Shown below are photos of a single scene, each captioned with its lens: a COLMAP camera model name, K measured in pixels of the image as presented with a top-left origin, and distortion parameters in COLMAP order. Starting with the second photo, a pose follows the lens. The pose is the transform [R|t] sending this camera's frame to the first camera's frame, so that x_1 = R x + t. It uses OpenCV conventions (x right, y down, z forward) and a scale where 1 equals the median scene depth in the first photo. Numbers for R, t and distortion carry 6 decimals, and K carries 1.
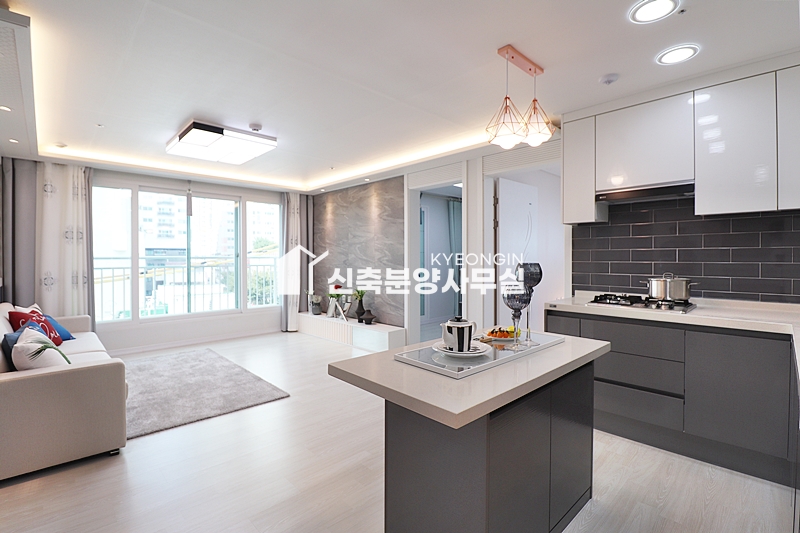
lens RADIAL K [[371.9, 0, 401.7], [0, 371.9, 265.6], [0, 0, 1]] dist [-0.016302, -0.005742]
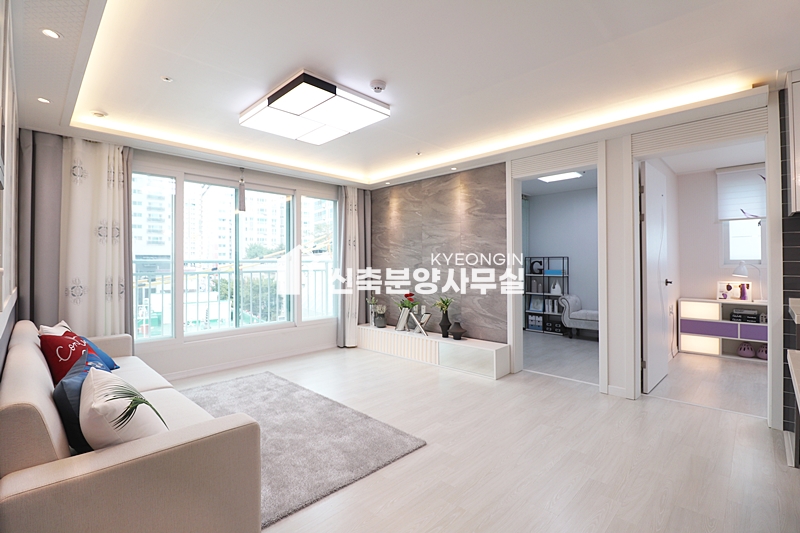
lens RADIAL K [[371.9, 0, 404.8], [0, 371.9, 264.6], [0, 0, 1]] dist [-0.016302, -0.005742]
pose [[0.999564, -0.003998, 0.029270, -0.274489], [0.004579, 0.999793, -0.019821, 0.005233], [-0.029185, 0.019946, 0.999375, 0.187978]]
